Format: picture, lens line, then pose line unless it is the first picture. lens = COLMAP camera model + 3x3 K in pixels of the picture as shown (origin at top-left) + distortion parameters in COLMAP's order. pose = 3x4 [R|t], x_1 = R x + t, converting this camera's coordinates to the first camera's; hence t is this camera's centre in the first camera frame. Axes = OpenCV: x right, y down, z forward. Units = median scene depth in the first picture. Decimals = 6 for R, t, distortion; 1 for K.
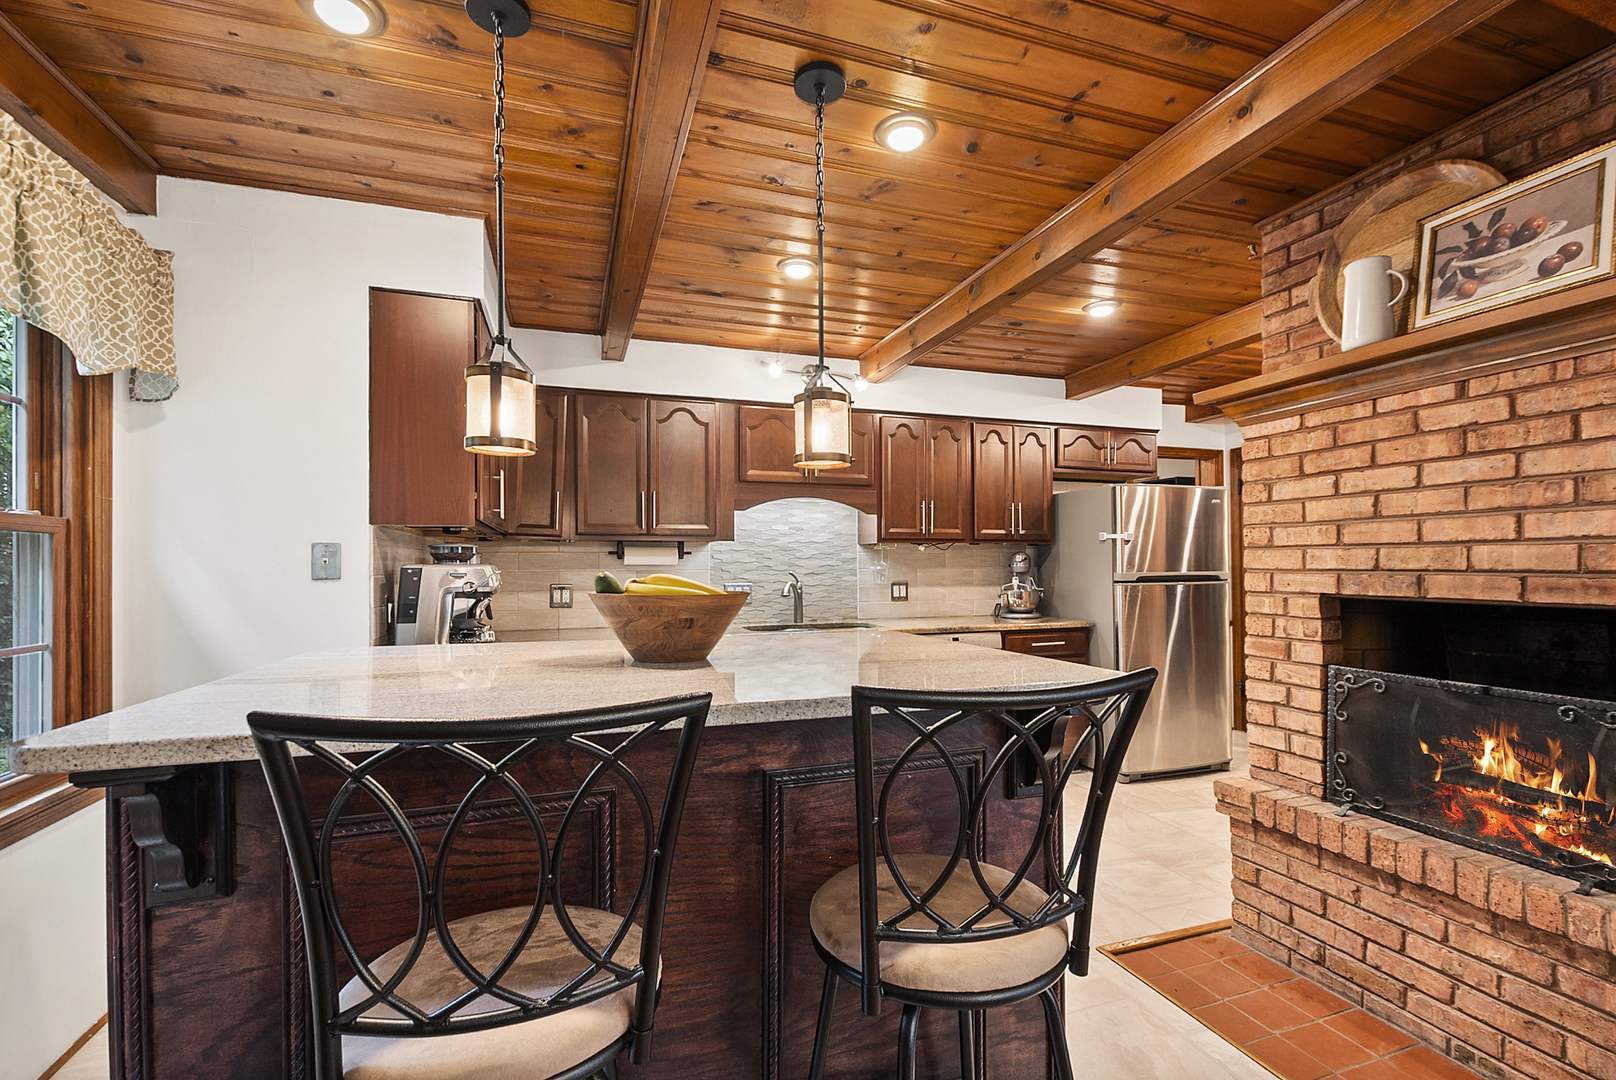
lens RADIAL K [[718.1, 0, 817.5], [0, 718.1, 545.3], [0, 0, 1]] dist [0.005422, -0.000355]
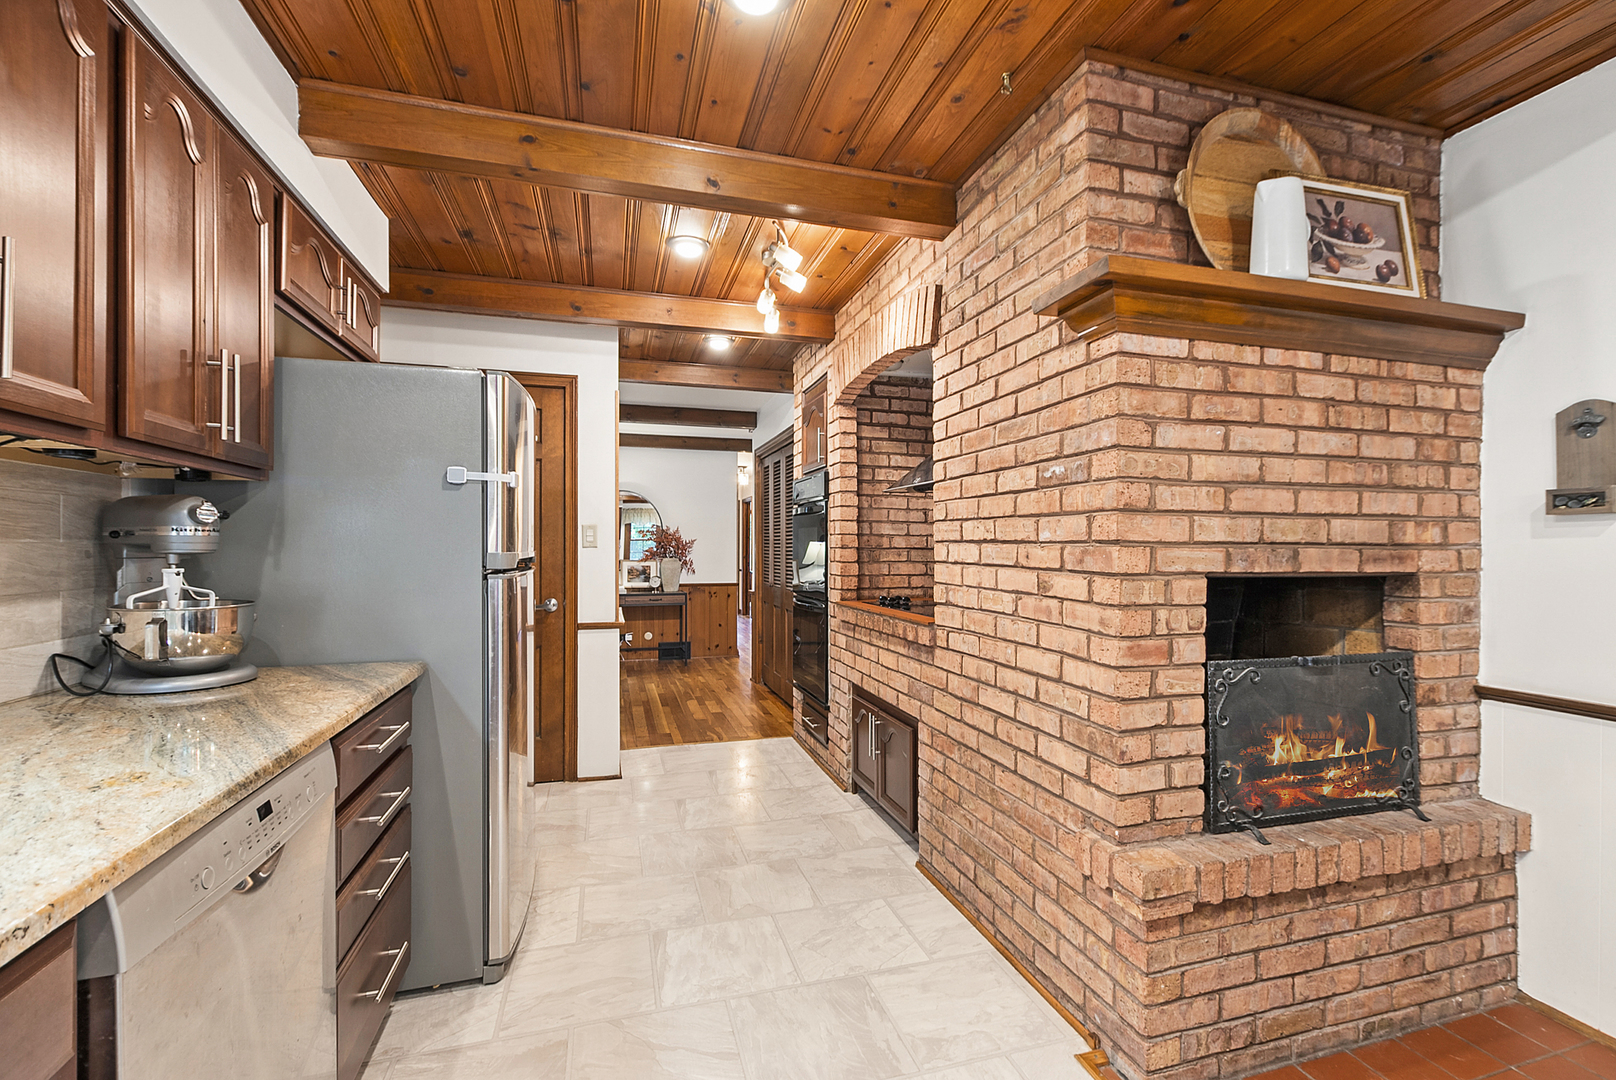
lens RADIAL K [[718.1, 0, 817.5], [0, 718.1, 545.3], [0, 0, 1]] dist [0.005422, -0.000355]
pose [[0.040789, 0.011680, 0.999100, -0.109248], [-0.029703, 0.999504, -0.010472, 0.058603], [-0.998726, -0.029249, 0.041116, 1.417387]]
